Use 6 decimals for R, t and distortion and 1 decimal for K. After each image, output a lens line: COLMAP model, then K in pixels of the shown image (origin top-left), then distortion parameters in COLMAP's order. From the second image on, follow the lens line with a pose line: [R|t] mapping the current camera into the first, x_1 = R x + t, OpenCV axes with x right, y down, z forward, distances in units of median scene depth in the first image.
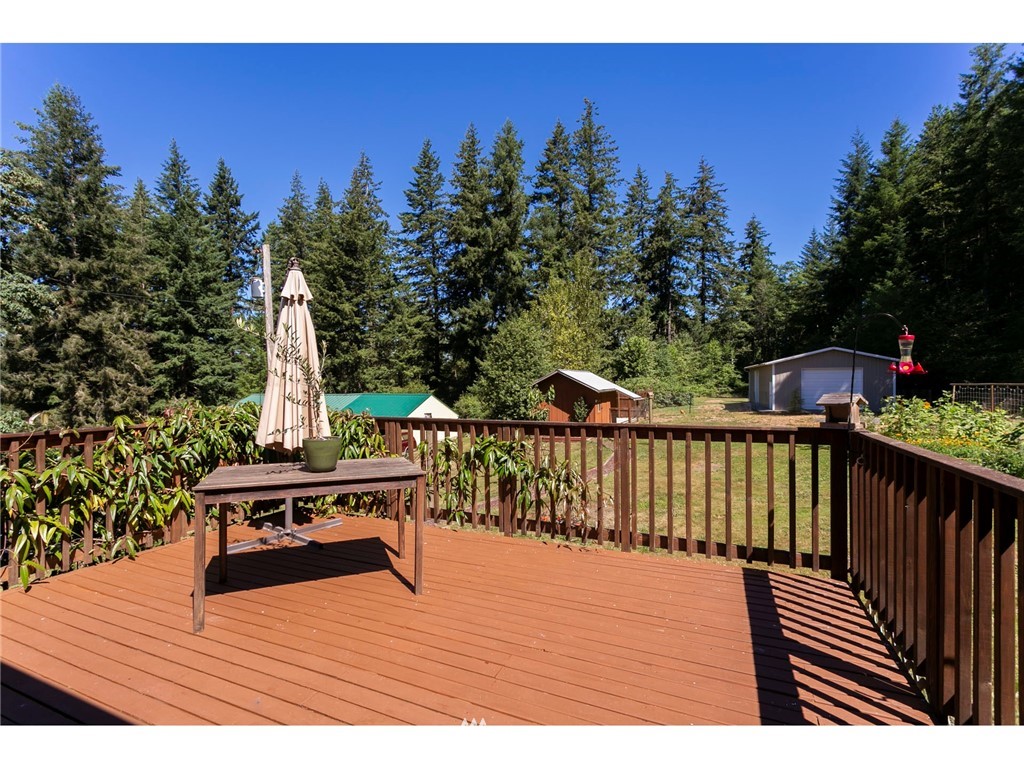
lens RADIAL K [[487.5, 0, 502.1], [0, 487.5, 379.8], [0, 0, 1]] dist [-0.001267, -0.000072]
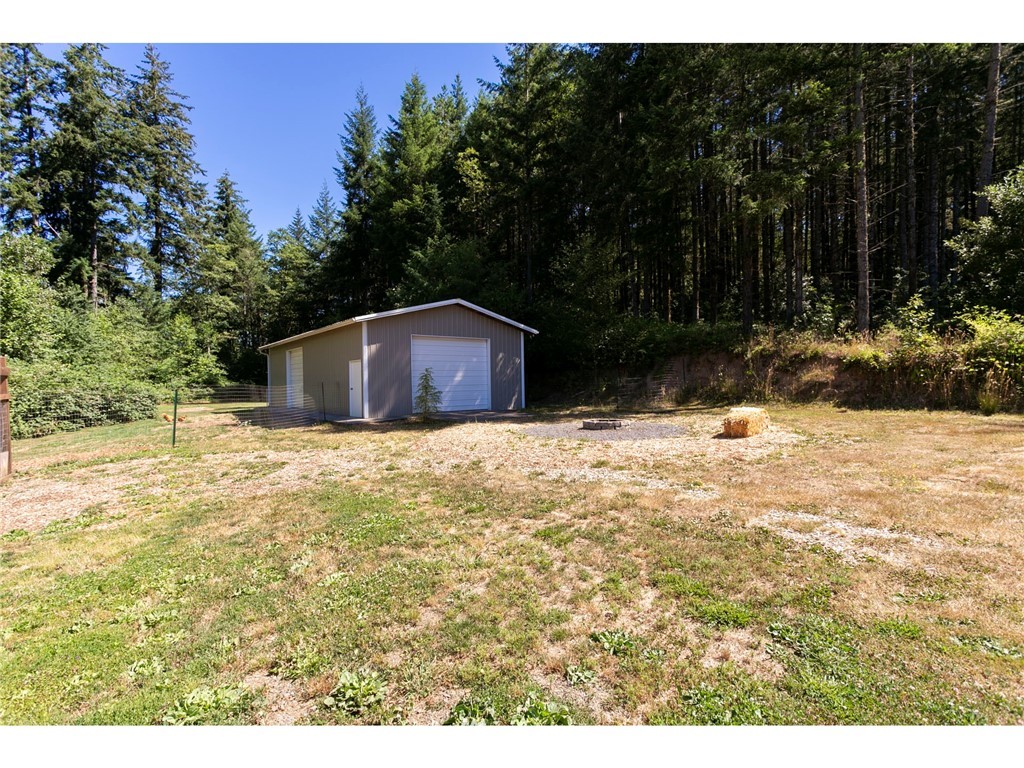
lens RADIAL K [[475.7, 0, 511.7], [0, 475.7, 394.8], [0, 0, 1]] dist [-0.000242, 0.000478]
pose [[0.501939, -0.024877, 0.864545, 0.107272], [0.010477, 0.999688, 0.022683, 0.014368], [-0.864840, -0.002327, 0.502043, 0.307090]]
